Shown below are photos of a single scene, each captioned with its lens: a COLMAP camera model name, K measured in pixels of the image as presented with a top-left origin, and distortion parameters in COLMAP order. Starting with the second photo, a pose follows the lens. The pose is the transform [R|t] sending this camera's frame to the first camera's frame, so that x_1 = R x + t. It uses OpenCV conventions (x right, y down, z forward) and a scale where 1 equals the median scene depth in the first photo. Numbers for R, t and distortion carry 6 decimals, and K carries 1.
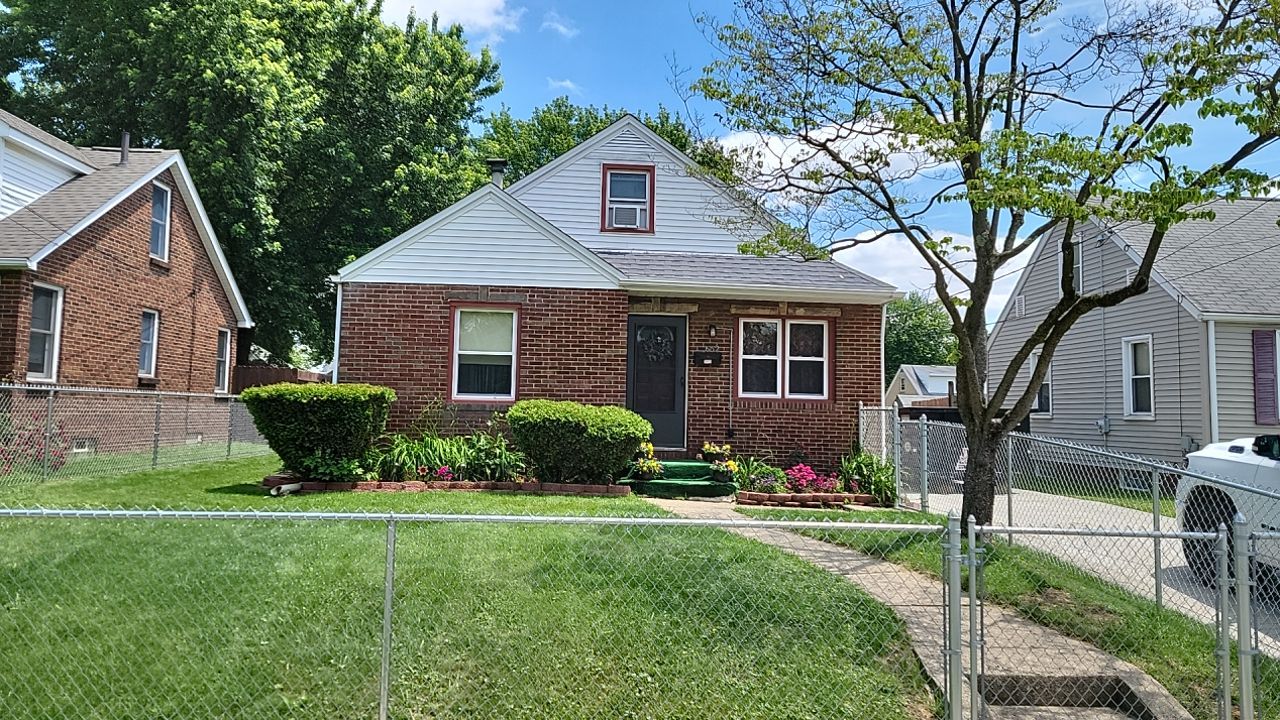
lens RADIAL K [[866.5, 0, 640.0], [0, 866.5, 360.0], [0, 0, 1]] dist [0.049038, -0.047375]
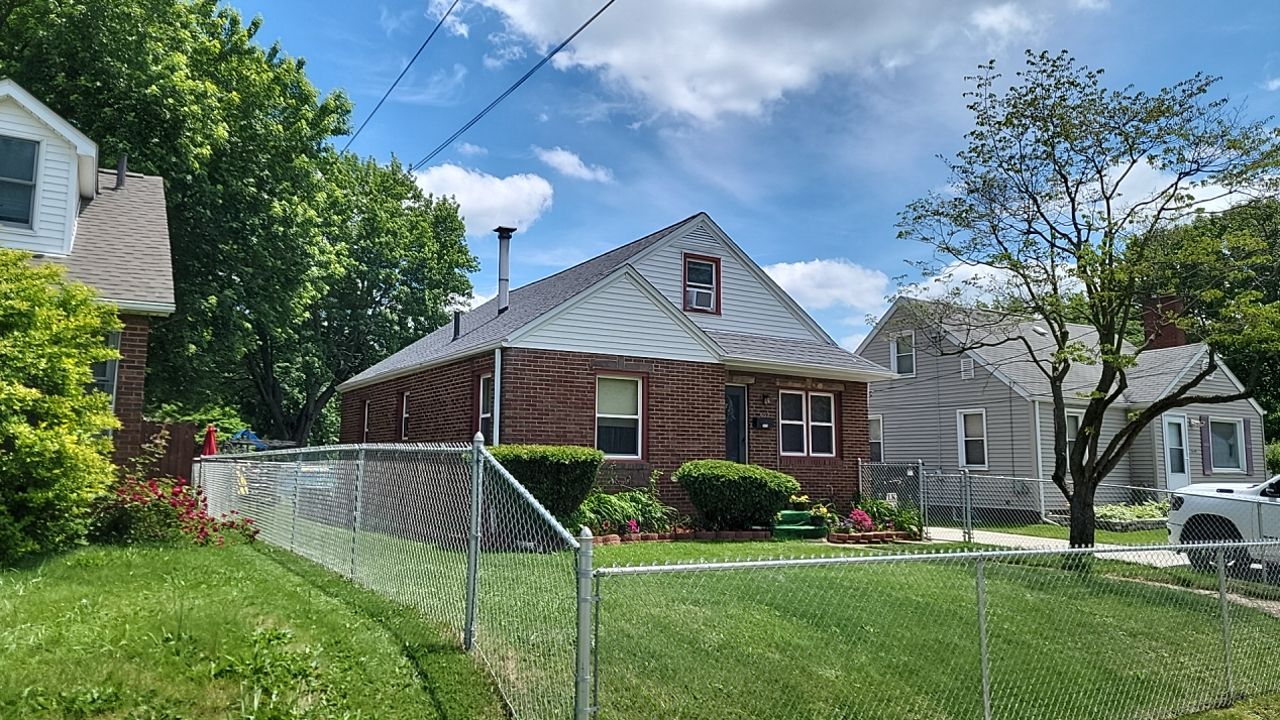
lens RADIAL K [[890.8, 0, 617.6], [0, 890.8, 359.6], [0, 0, 1]] dist [0.042664, -0.002693]
pose [[0.897104, 0.042929, 0.439729, -0.642629], [-0.017914, 0.997984, -0.060882, -0.010528], [-0.441457, 0.046740, 0.896064, -0.015890]]
